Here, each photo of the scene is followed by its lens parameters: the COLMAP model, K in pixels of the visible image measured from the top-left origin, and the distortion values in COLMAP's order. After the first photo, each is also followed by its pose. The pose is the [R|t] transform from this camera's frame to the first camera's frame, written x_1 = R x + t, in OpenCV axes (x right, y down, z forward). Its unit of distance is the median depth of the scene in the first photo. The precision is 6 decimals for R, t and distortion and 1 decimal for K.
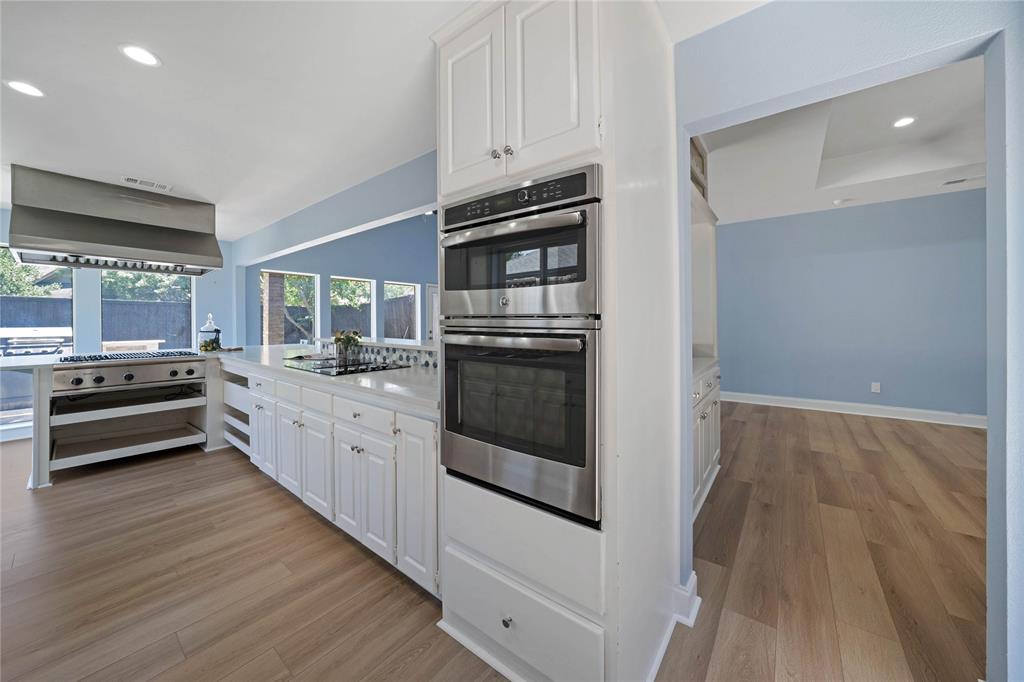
lens RADIAL K [[362.4, 0, 514.8], [0, 362.4, 321.4], [0, 0, 1]] dist [-0.032399, 0.007075]
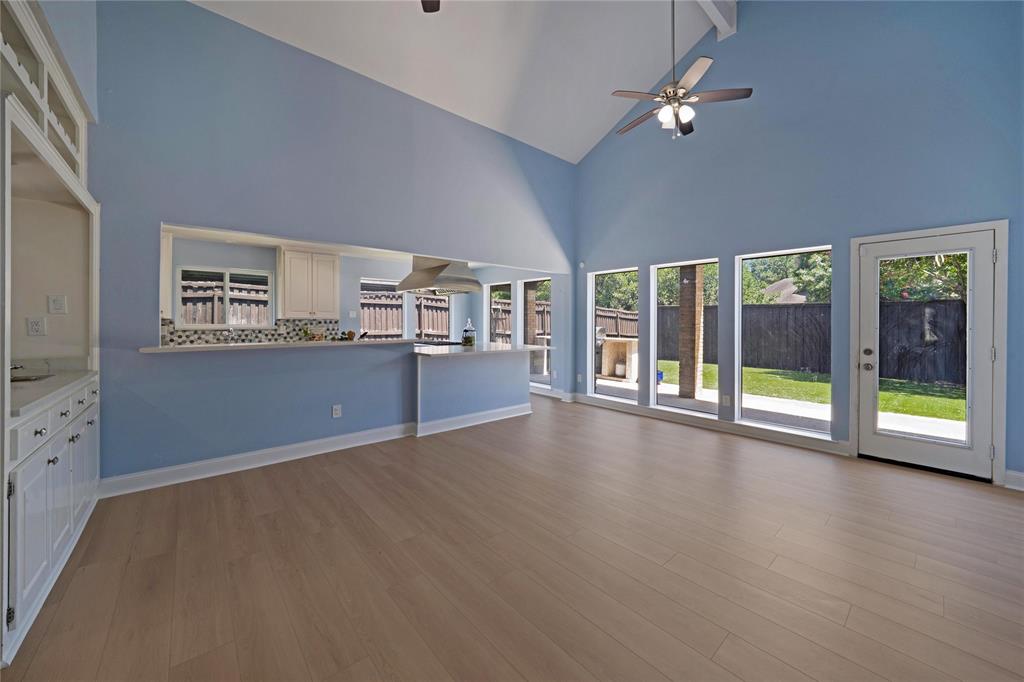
lens RADIAL K [[377.7, 0, 516.0], [0, 377.7, 323.4], [0, 0, 1]] dist [-0.013368, 0.000111]
pose [[-0.192376, 0.004114, -0.981313, 0.725679], [-0.002896, 0.999984, 0.004760, -0.011382], [0.981317, 0.003757, -0.192361, 1.828083]]
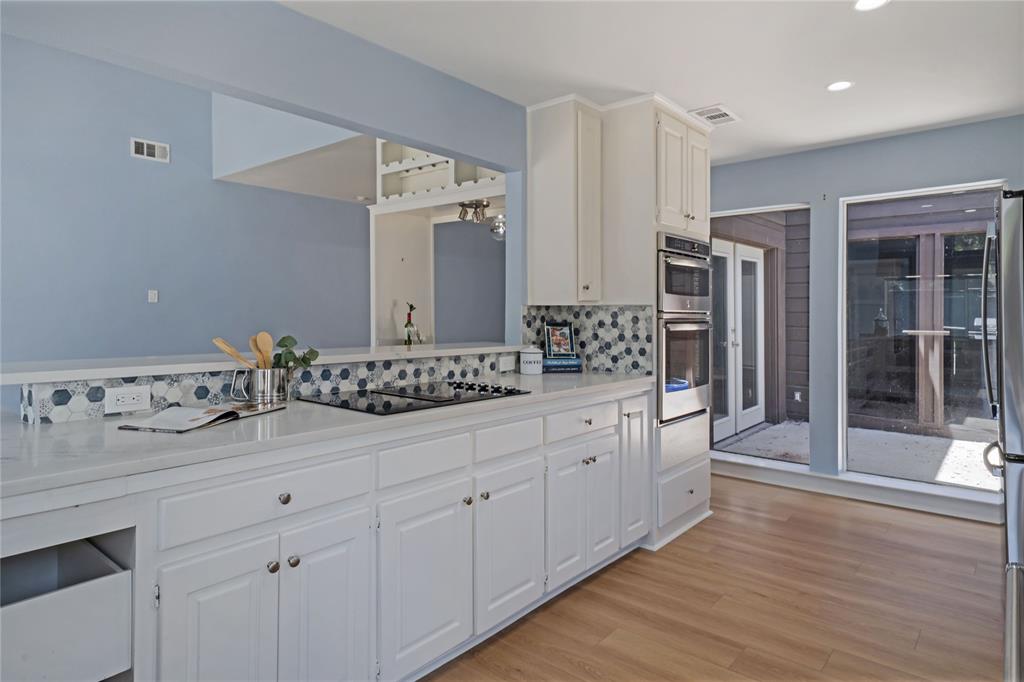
lens RADIAL K [[591.5, 0, 517.0], [0, 591.5, 312.9], [0, 0, 1]] dist [0.009377, 0.001794]
pose [[0.039300, 0.001628, 0.999226, -1.153292], [-0.001719, 0.999997, -0.001562, -0.001593], [-0.999226, -0.001657, 0.039303, 0.681675]]
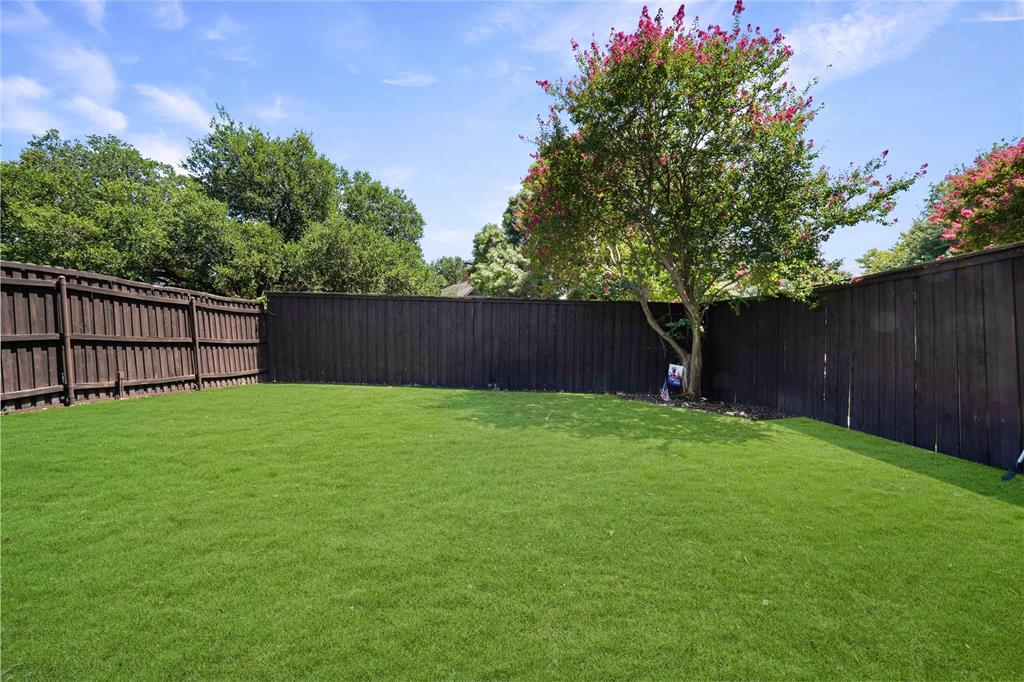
lens RADIAL K [[357.4, 0, 514.5], [0, 357.4, 342.9], [0, 0, 1]] dist [-0.031611, 0.006882]
pose [[0.573834, 0.050385, -0.817420, -1.575899], [-0.025539, 0.998721, 0.043632, 0.012000], [0.818573, -0.004162, 0.574387, 2.665900]]
